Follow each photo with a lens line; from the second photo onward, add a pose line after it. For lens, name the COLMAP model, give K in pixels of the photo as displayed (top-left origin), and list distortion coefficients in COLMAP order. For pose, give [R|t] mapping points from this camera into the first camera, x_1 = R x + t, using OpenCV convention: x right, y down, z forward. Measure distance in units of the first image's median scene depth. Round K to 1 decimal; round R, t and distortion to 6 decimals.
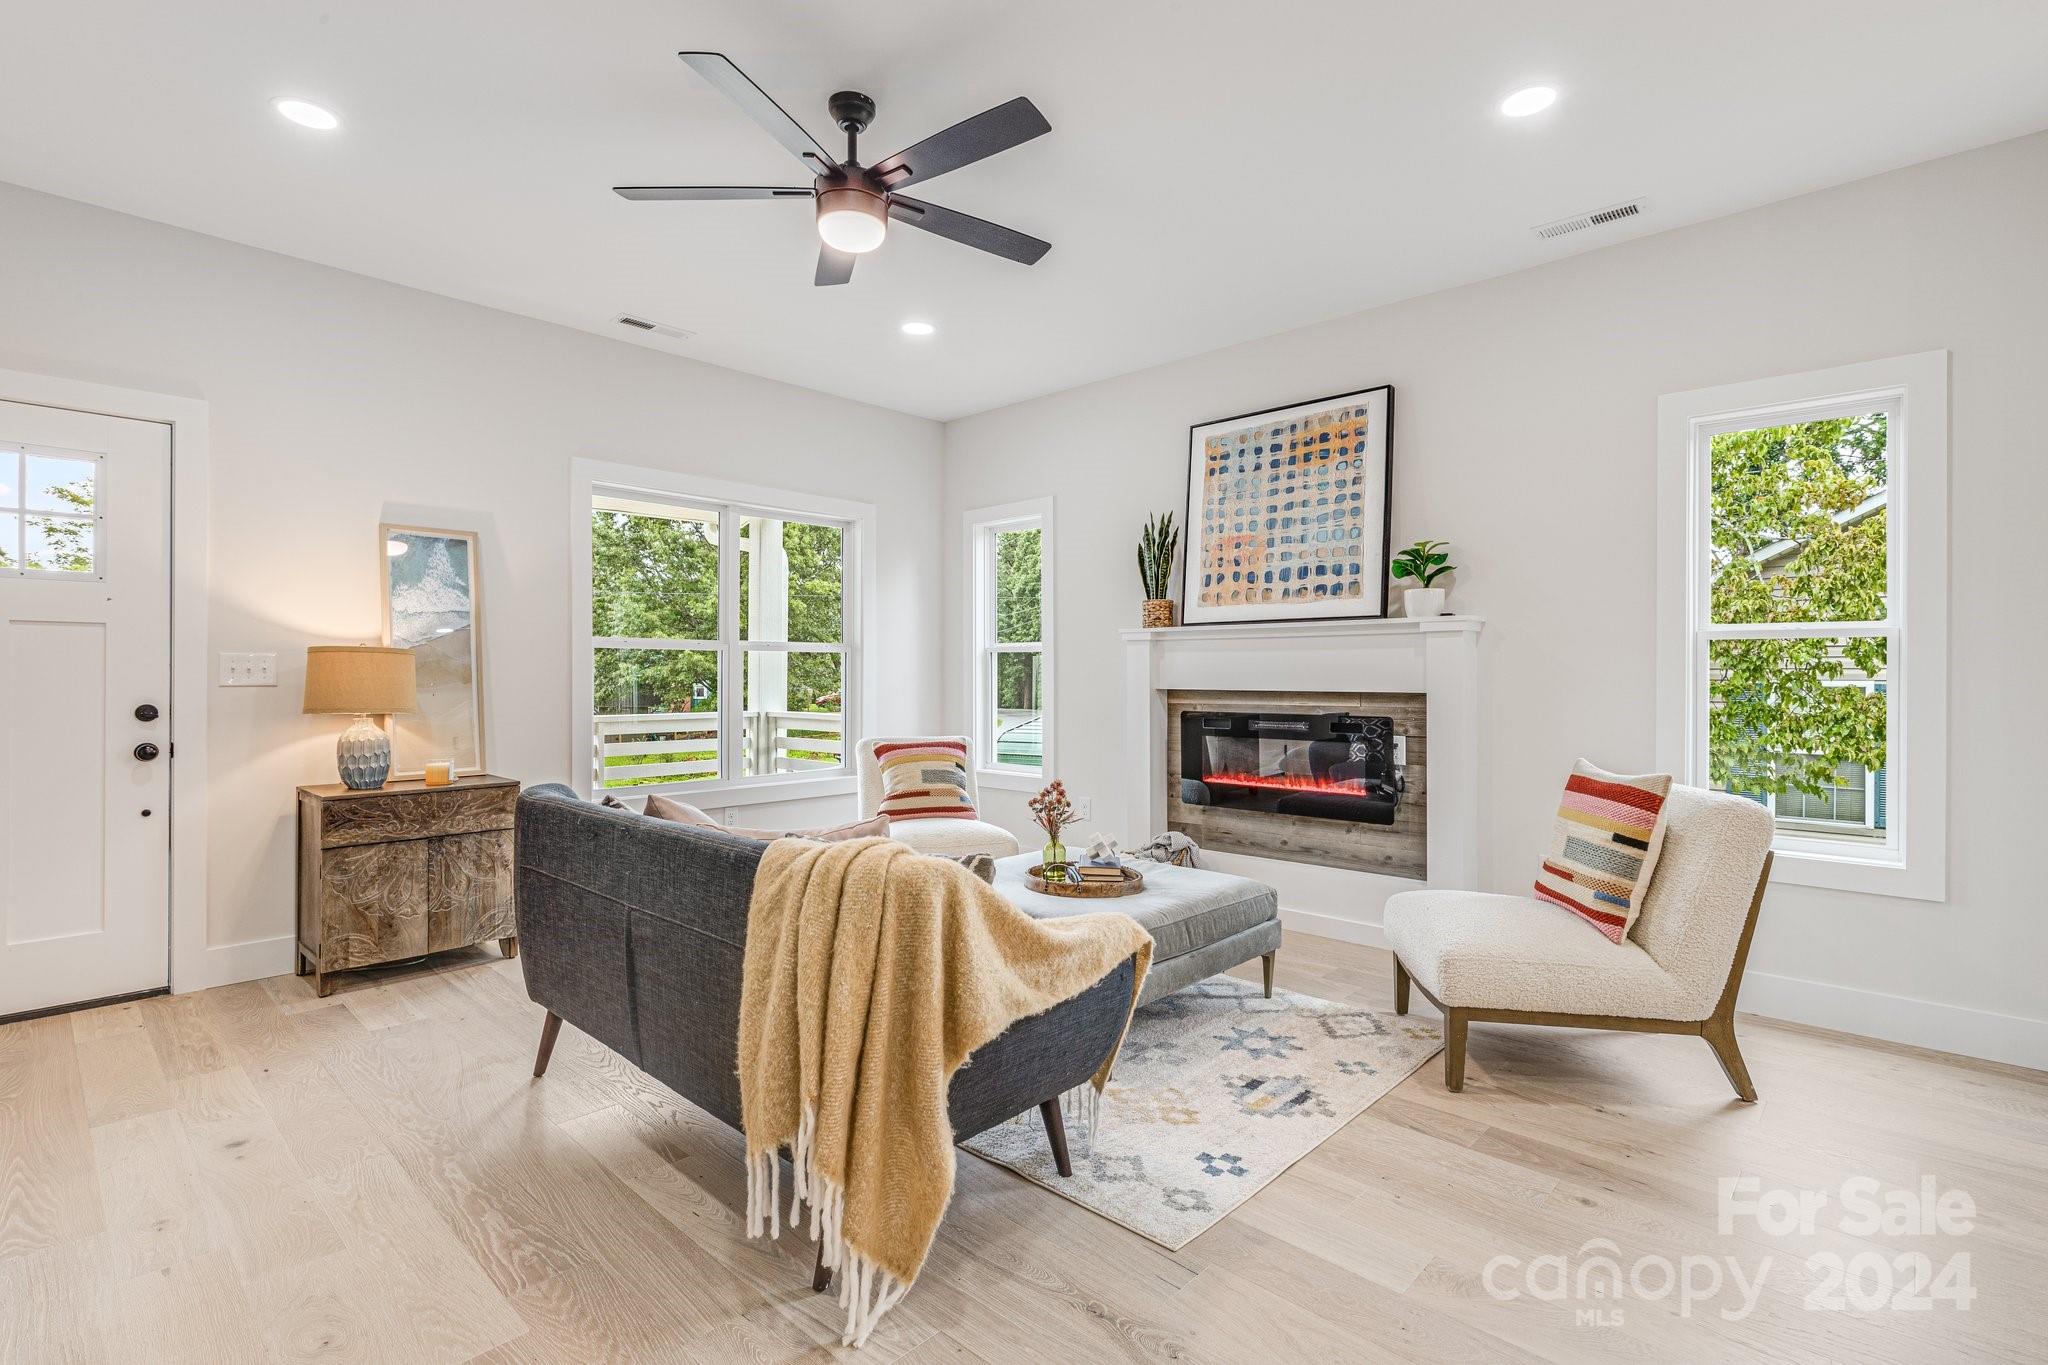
lens RADIAL K [[952.6, 0, 1022.9], [0, 952.6, 673.3], [0, 0, 1]] dist [-0.001948, 0.000305]
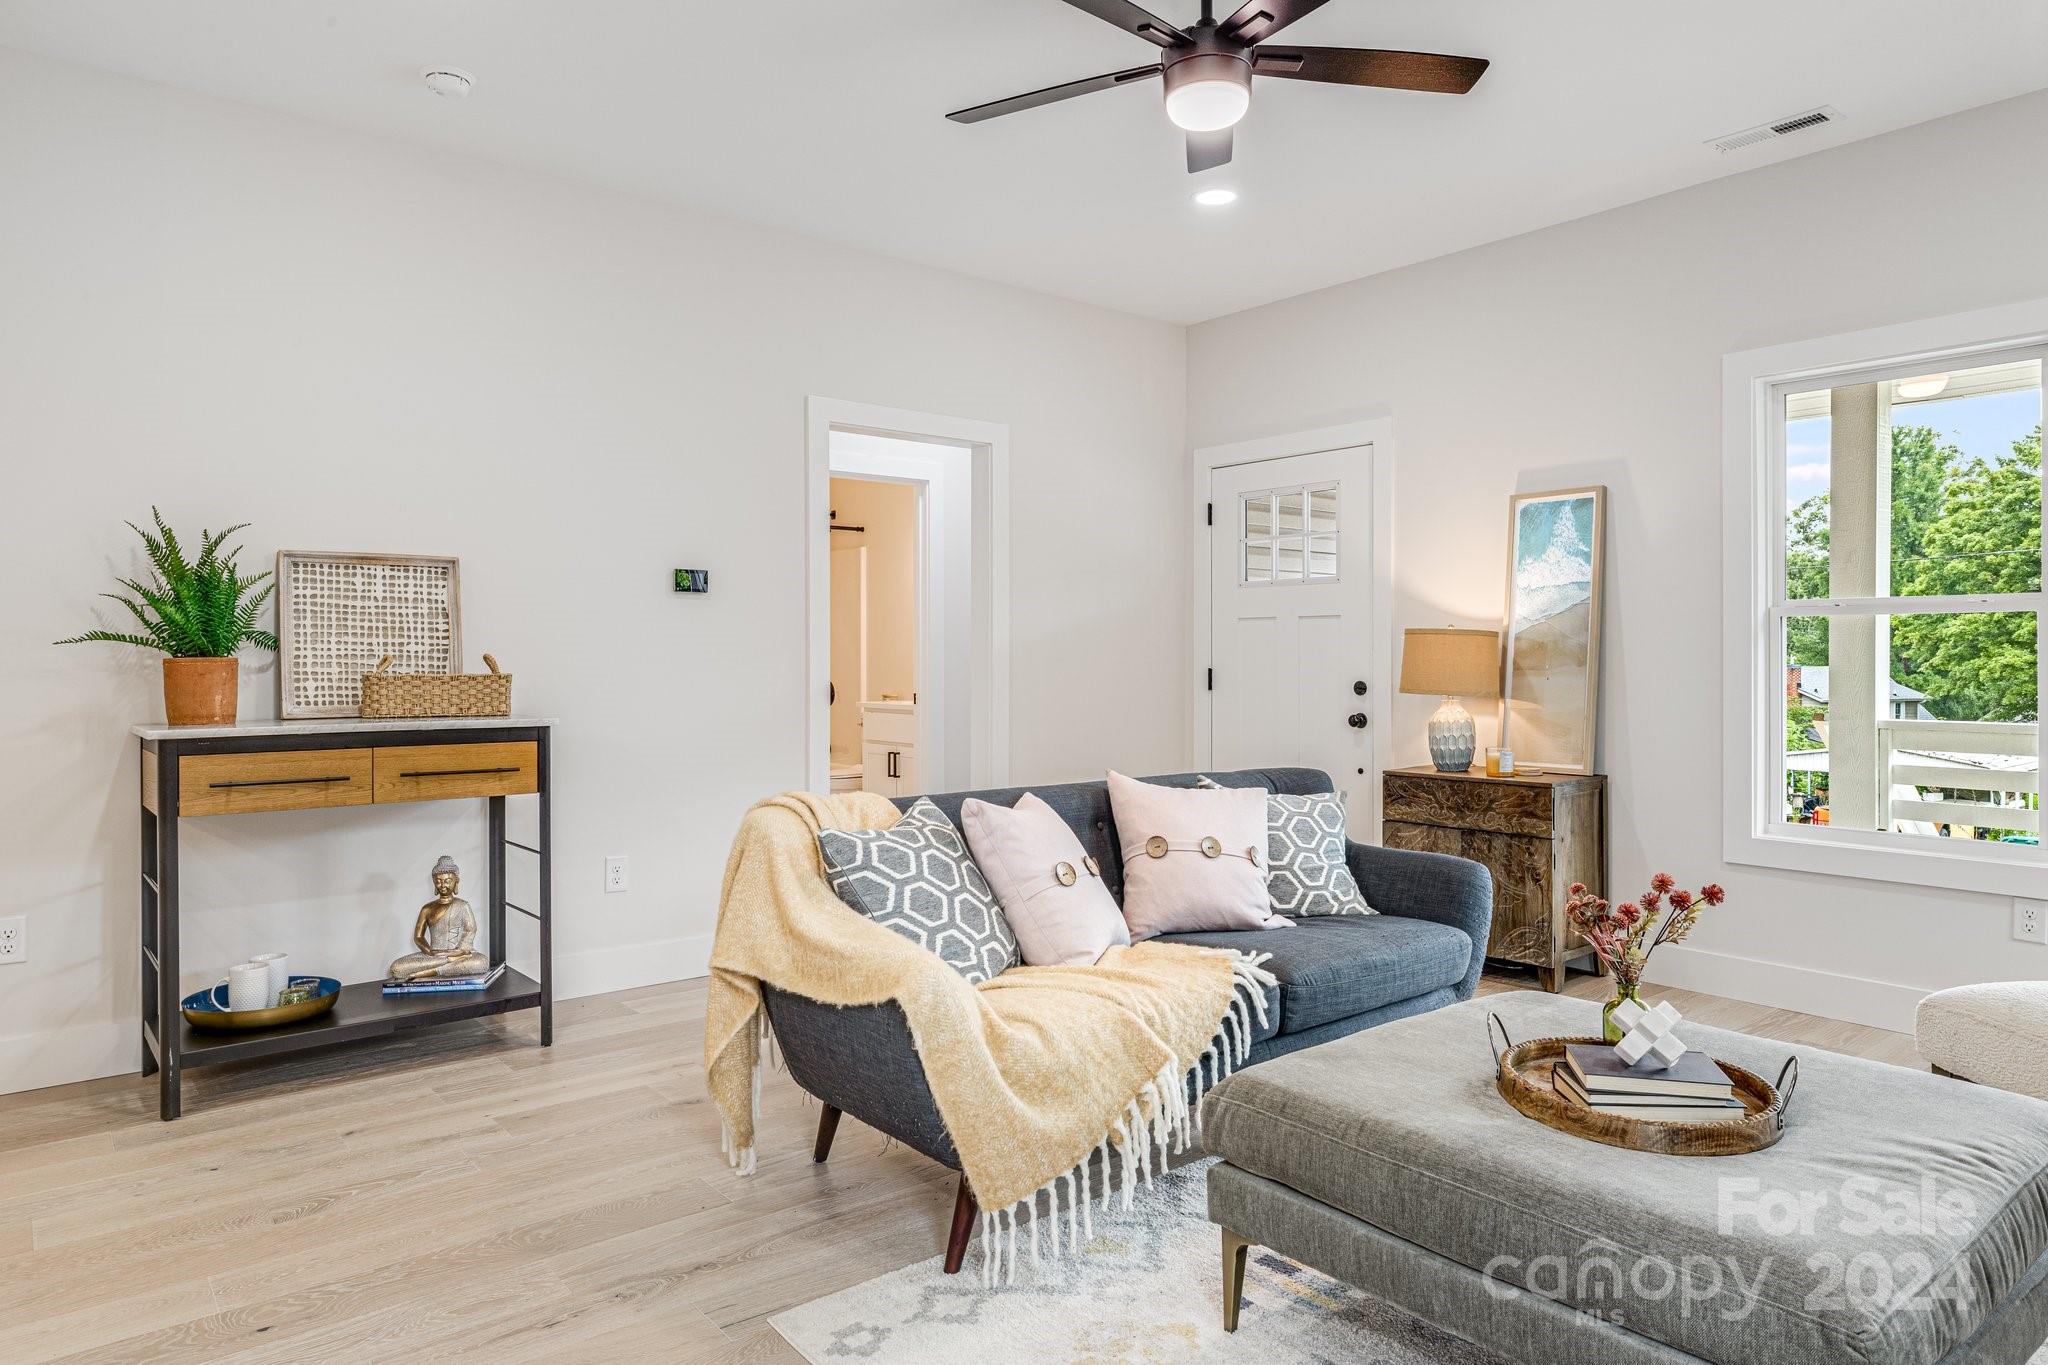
lens RADIAL K [[1257.7, 0, 1024.4], [0, 1257.7, 660.0], [0, 0, 1]] dist [-0.001132, -0.000621]
pose [[-0.128824, 0.001540, -0.991666, 0.577828], [0.000861, 0.999999, 0.001441, 0.002677], [0.991667, -0.000668, -0.128825, 0.632135]]
